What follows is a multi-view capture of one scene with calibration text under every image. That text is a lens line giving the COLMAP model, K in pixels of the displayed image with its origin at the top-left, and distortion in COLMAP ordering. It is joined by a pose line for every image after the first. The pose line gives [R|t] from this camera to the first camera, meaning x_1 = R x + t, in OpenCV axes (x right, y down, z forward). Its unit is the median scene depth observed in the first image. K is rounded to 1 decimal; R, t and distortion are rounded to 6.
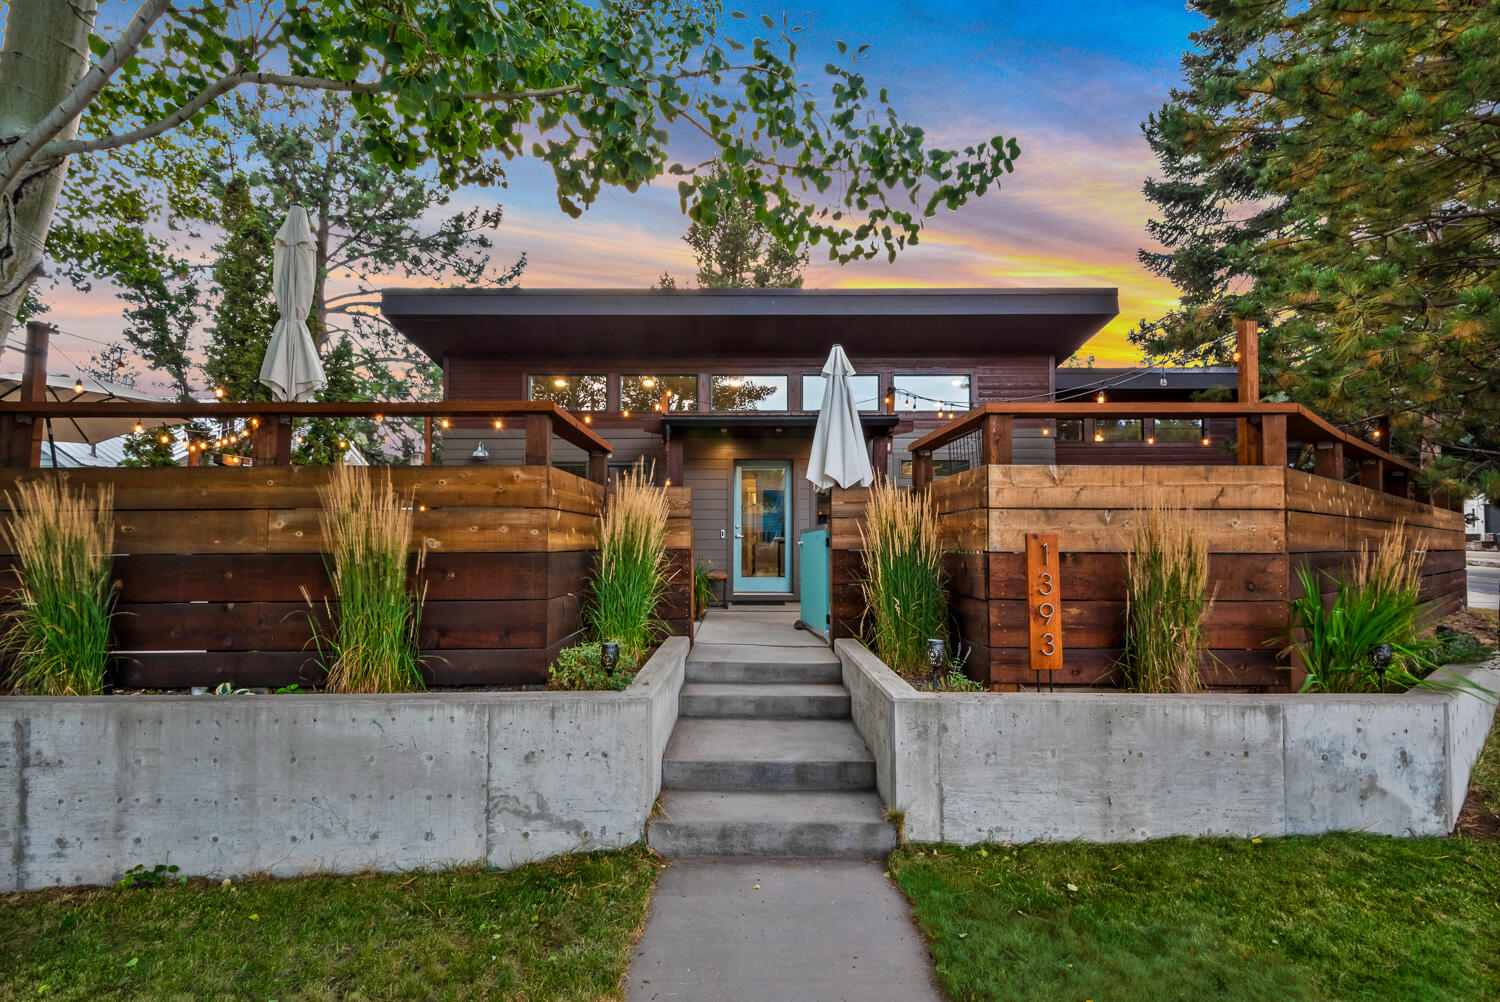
lens RADIAL K [[710.0, 0, 750.0], [0, 710.0, 501.0], [0, 0, 1]] dist [0.001268, -0.000775]
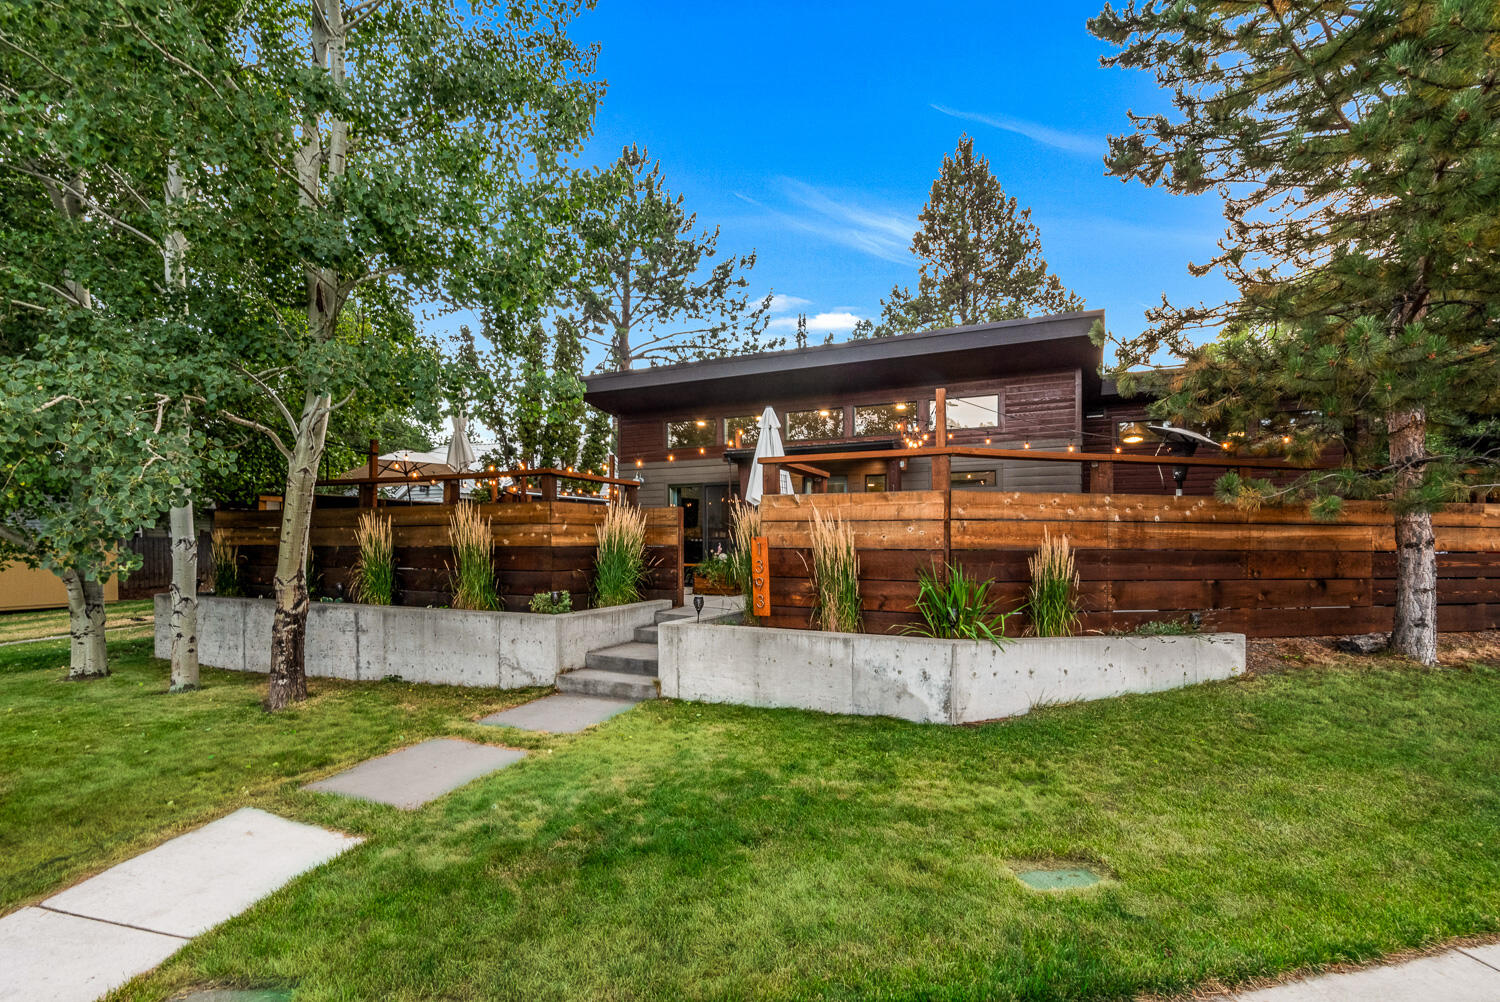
lens RADIAL K [[732.3, 0, 754.8], [0, 732.3, 533.8], [0, 0, 1]] dist [0.000125, -0.000563]
pose [[0.897815, -0.003324, -0.440359, 1.181945], [0.024217, 0.998831, 0.041835, -0.034888], [0.439706, -0.048224, 0.896846, -0.584187]]
